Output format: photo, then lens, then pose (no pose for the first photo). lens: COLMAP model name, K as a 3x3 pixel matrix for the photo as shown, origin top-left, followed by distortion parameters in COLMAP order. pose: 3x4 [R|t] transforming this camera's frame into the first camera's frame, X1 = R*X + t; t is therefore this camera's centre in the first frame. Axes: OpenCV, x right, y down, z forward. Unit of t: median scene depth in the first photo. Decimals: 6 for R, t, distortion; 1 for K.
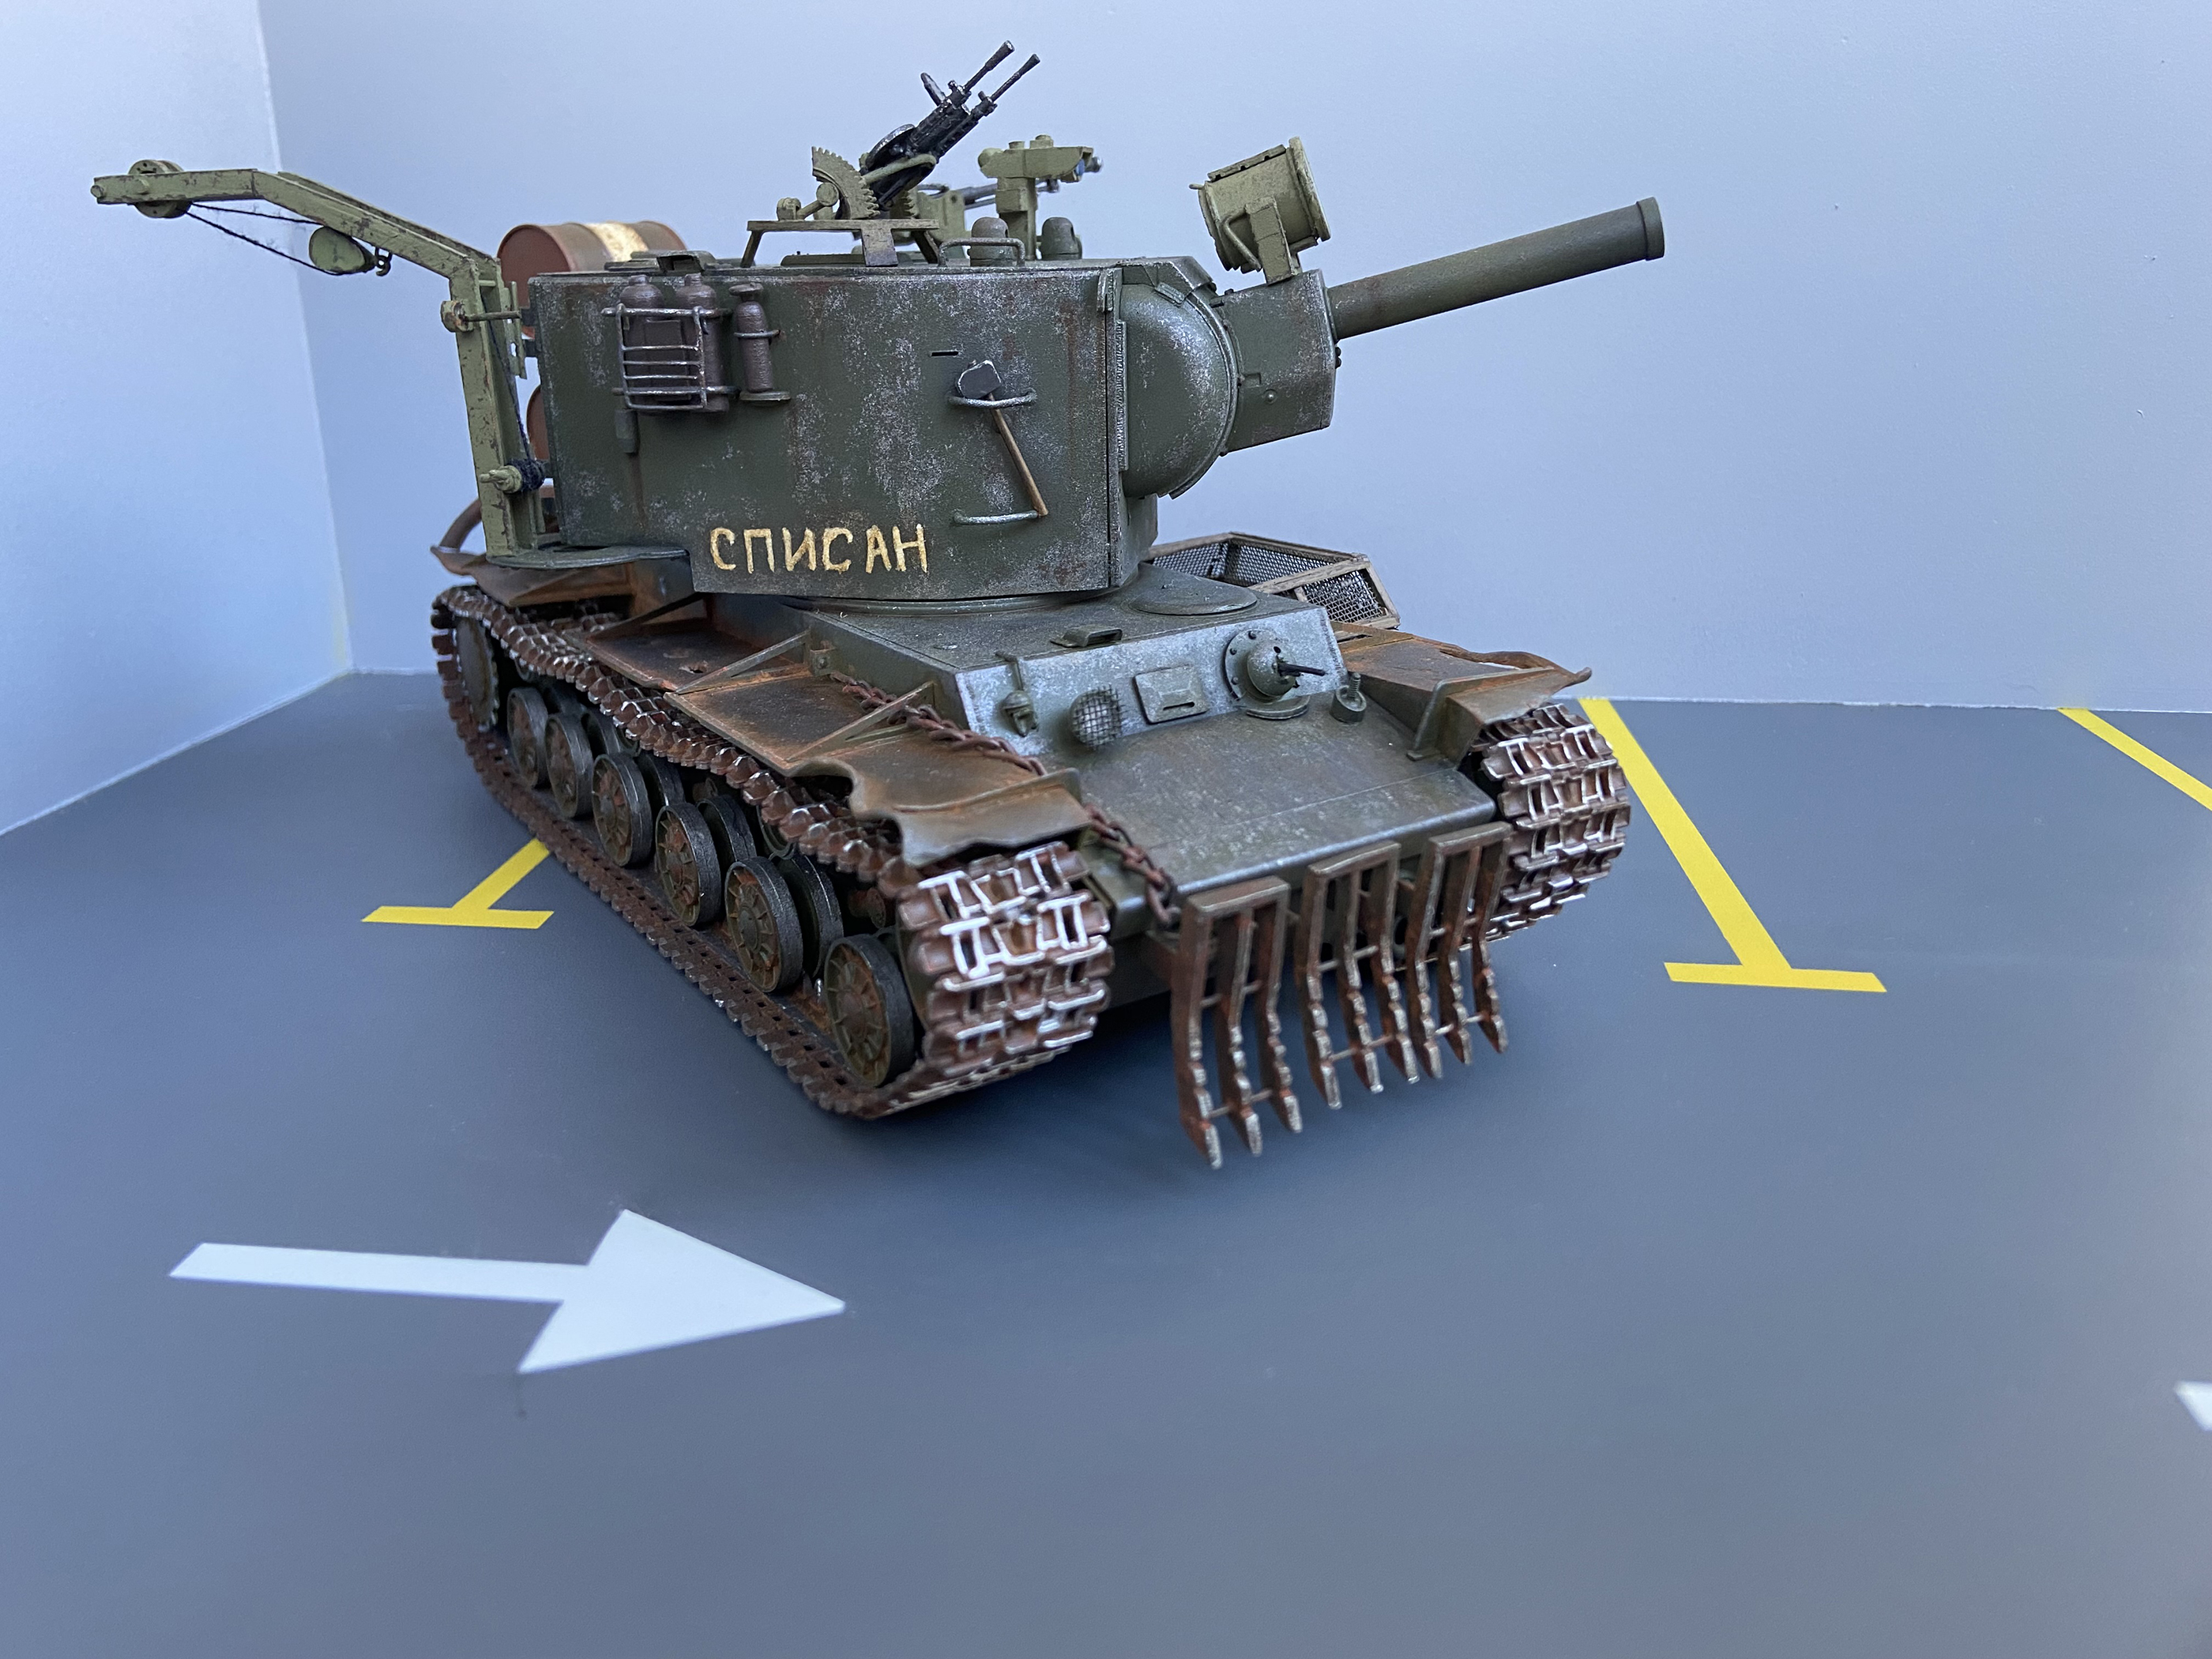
lens RADIAL K [[1679.6, 0, 1078.0], [0, 1679.6, 805.6], [0, 0, 1]] dist [0.138080, -0.160781]
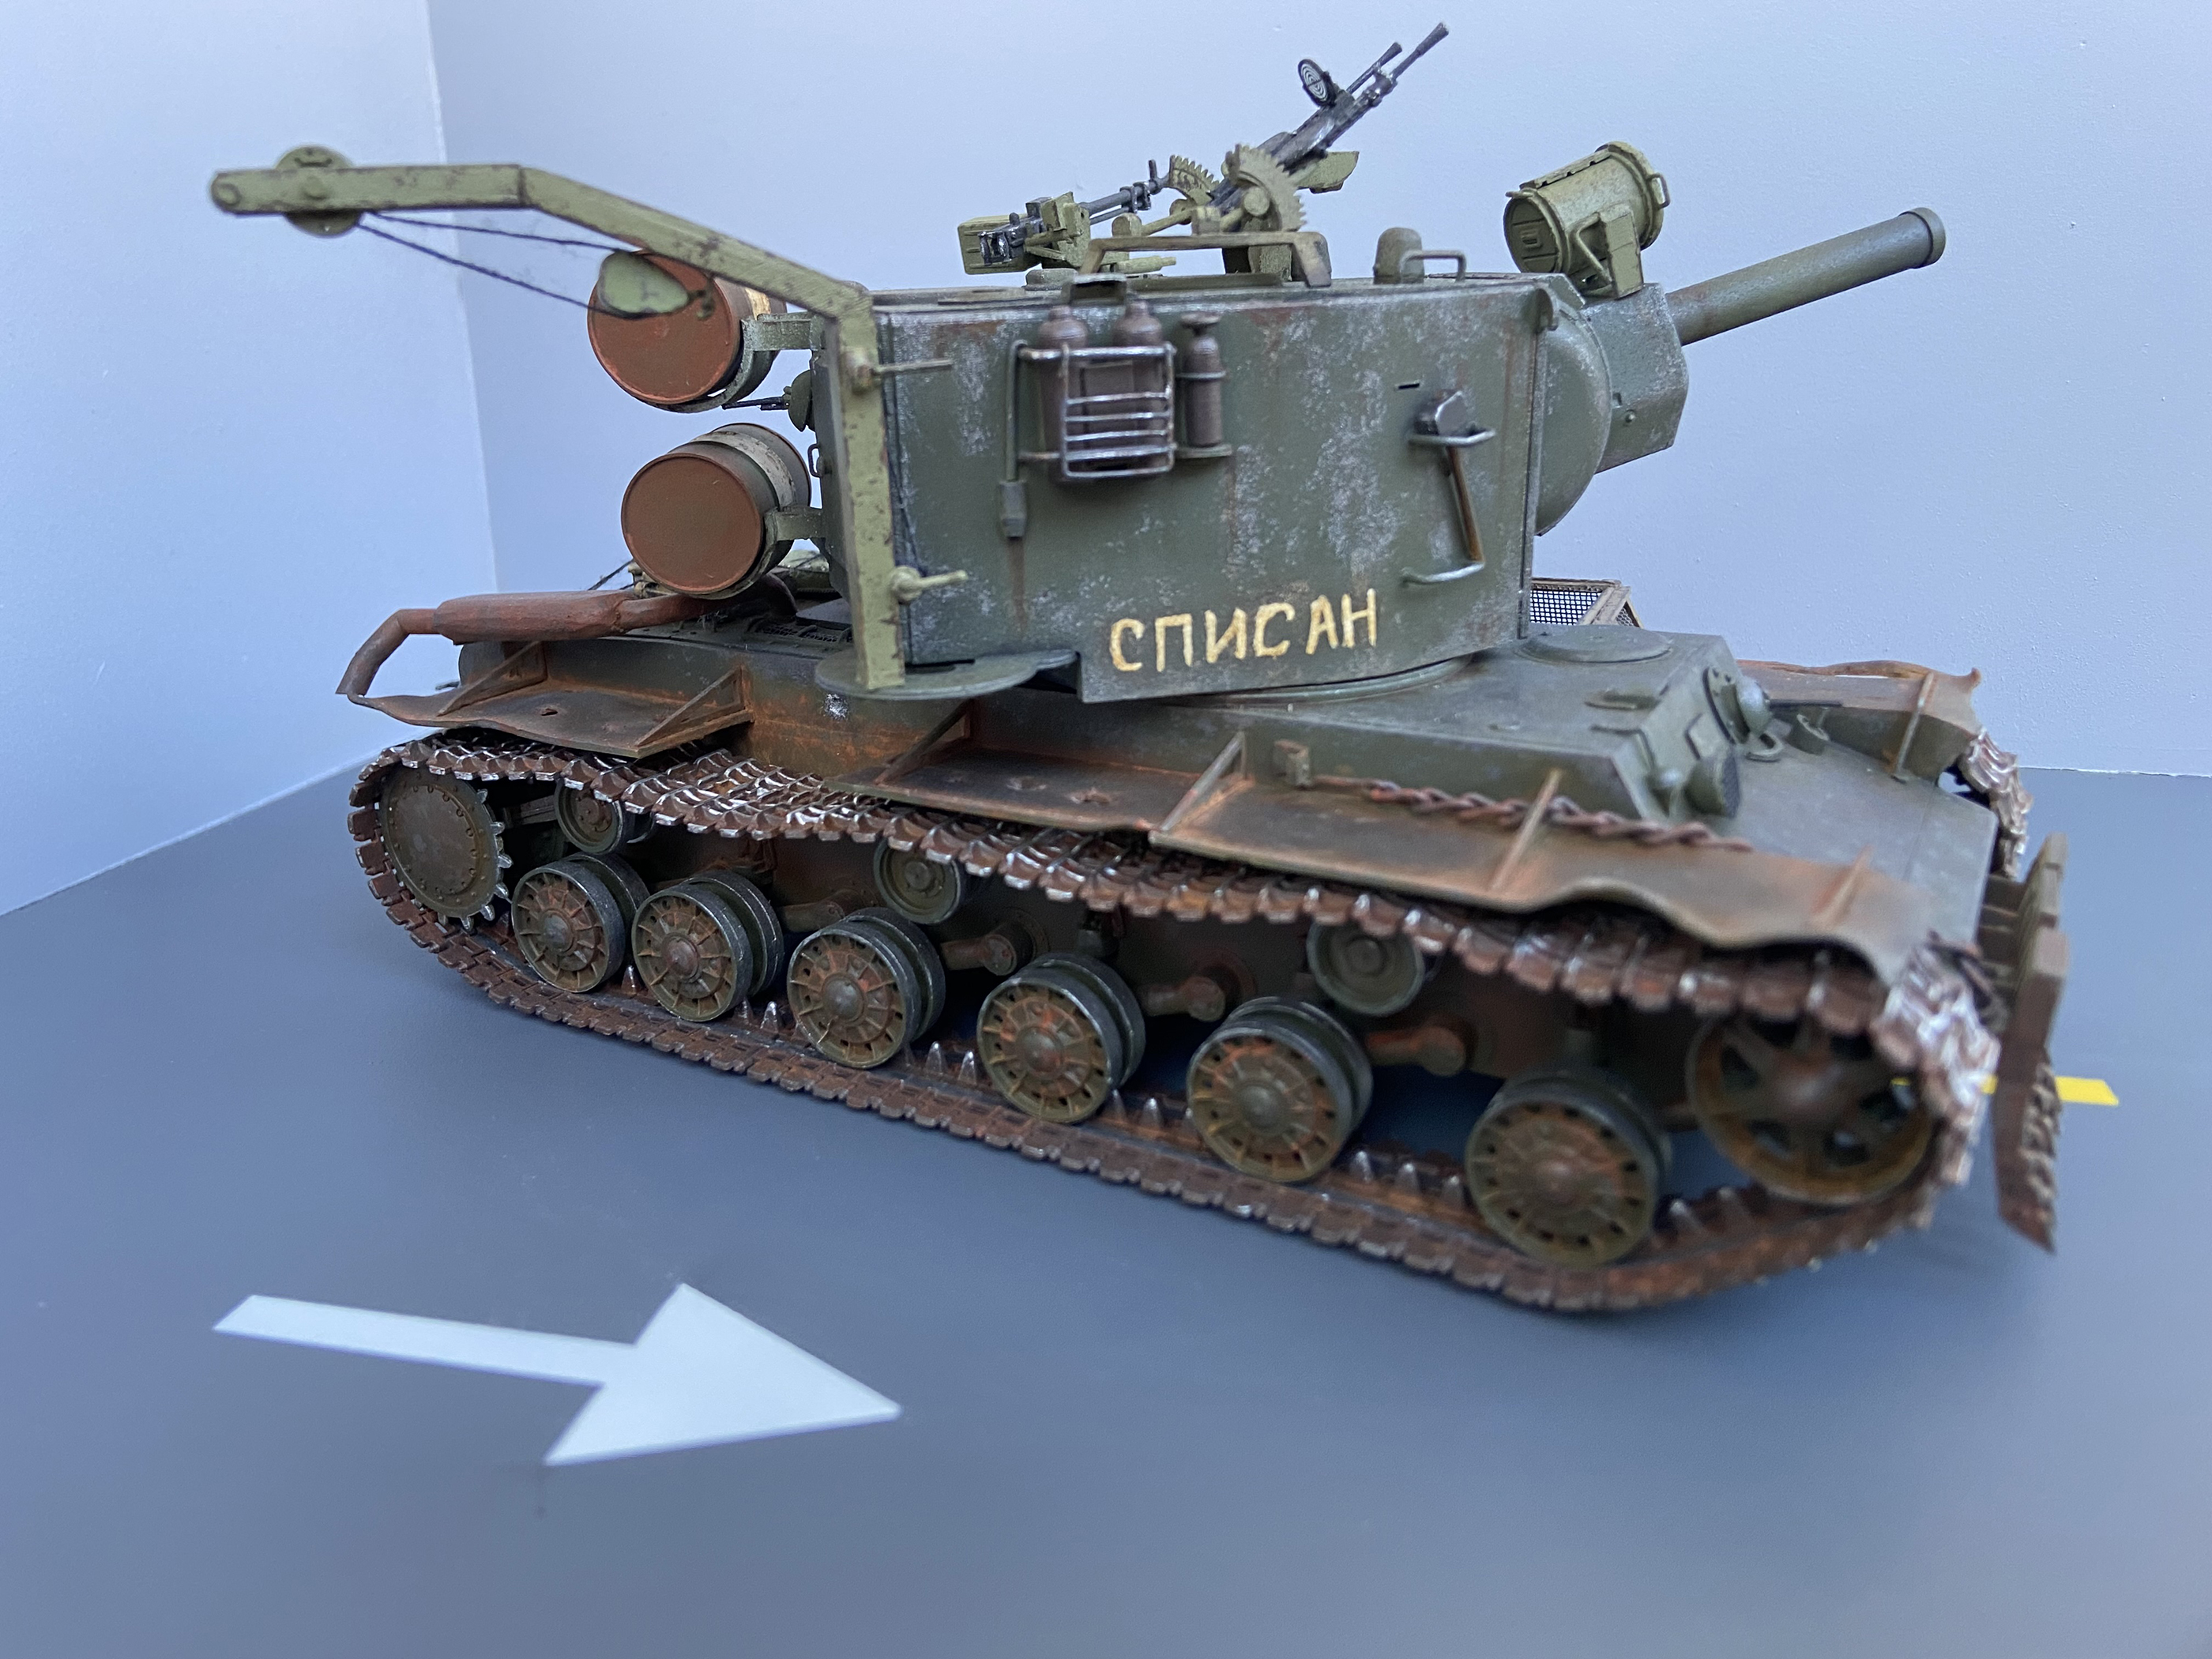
lens RADIAL K [[1679.6, 0, 1078.0], [0, 1679.6, 805.6], [0, 0, 1]] dist [0.138080, -0.160781]
pose [[0.889551, -0.145829, 0.432935, -0.620898], [0.155012, 0.987810, 0.014230, -0.097542], [-0.429733, 0.054452, 0.901313, 0.318264]]
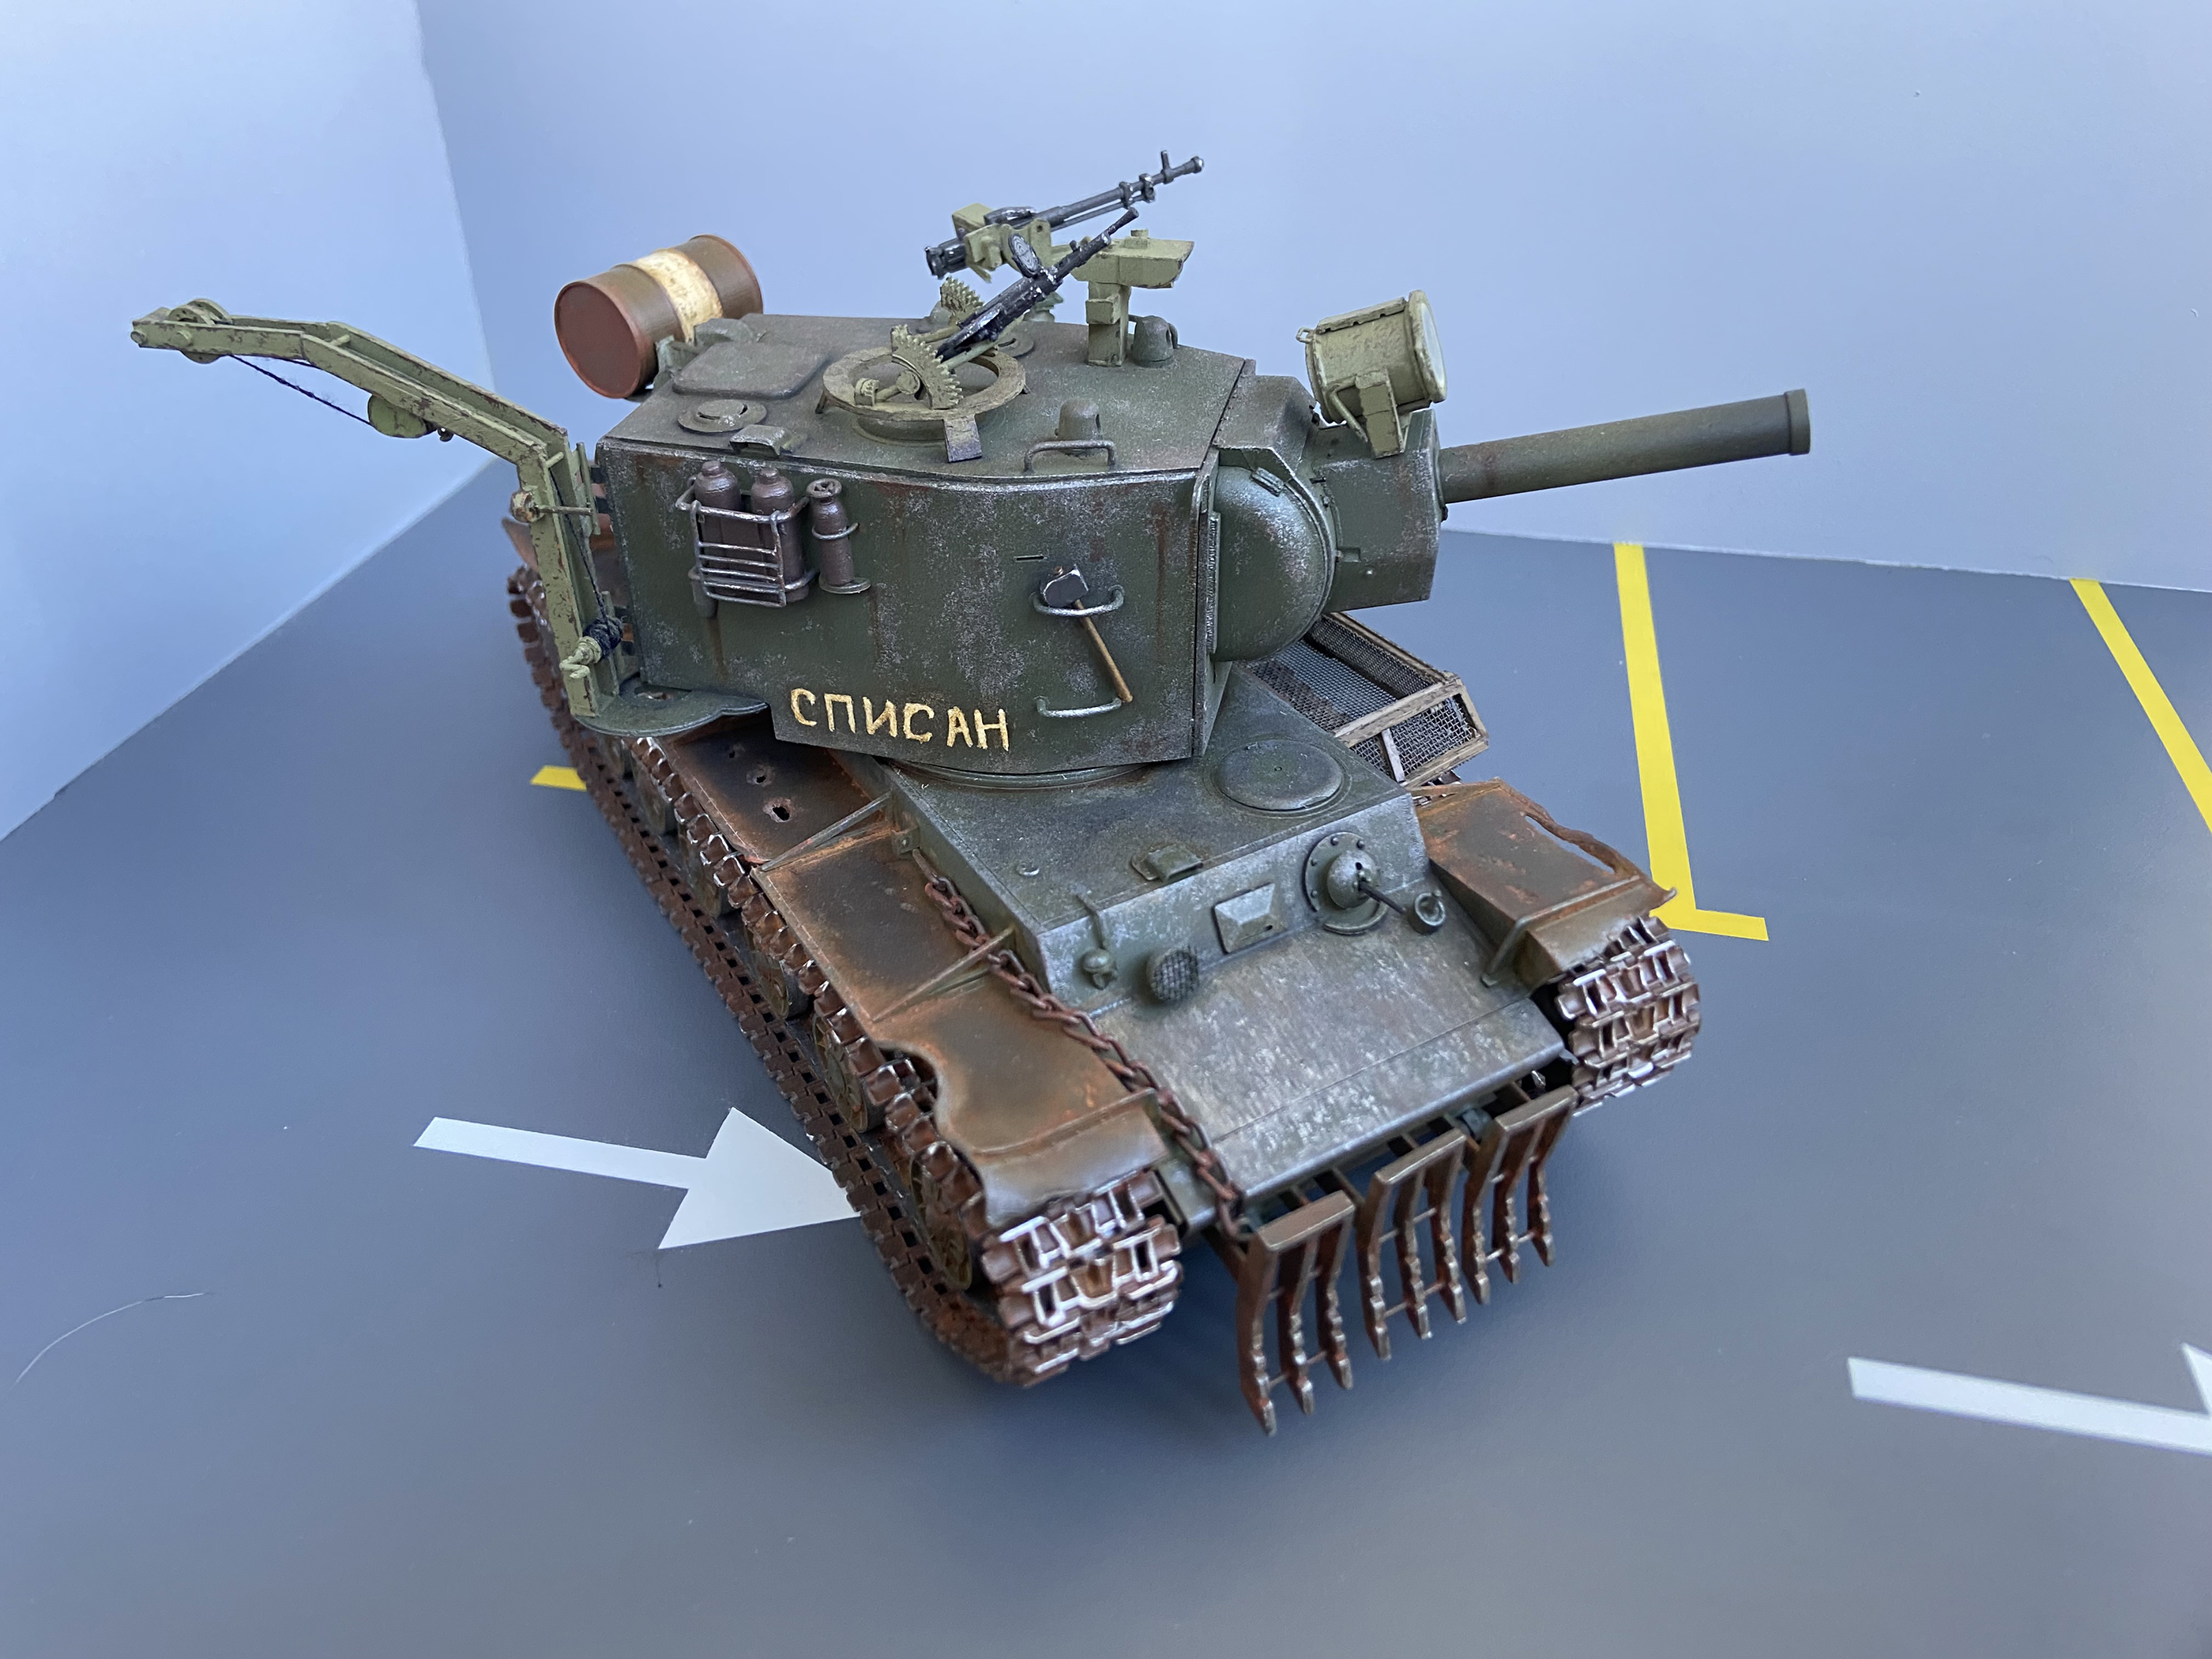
lens RADIAL K [[1679.6, 0, 1078.0], [0, 1679.6, 805.6], [0, 0, 1]] dist [0.138080, -0.160781]
pose [[0.998947, 0.030406, -0.034368, -0.014222], [-0.019724, 0.960760, 0.276679, -0.395845], [0.041432, -0.275710, 0.960348, 0.044891]]
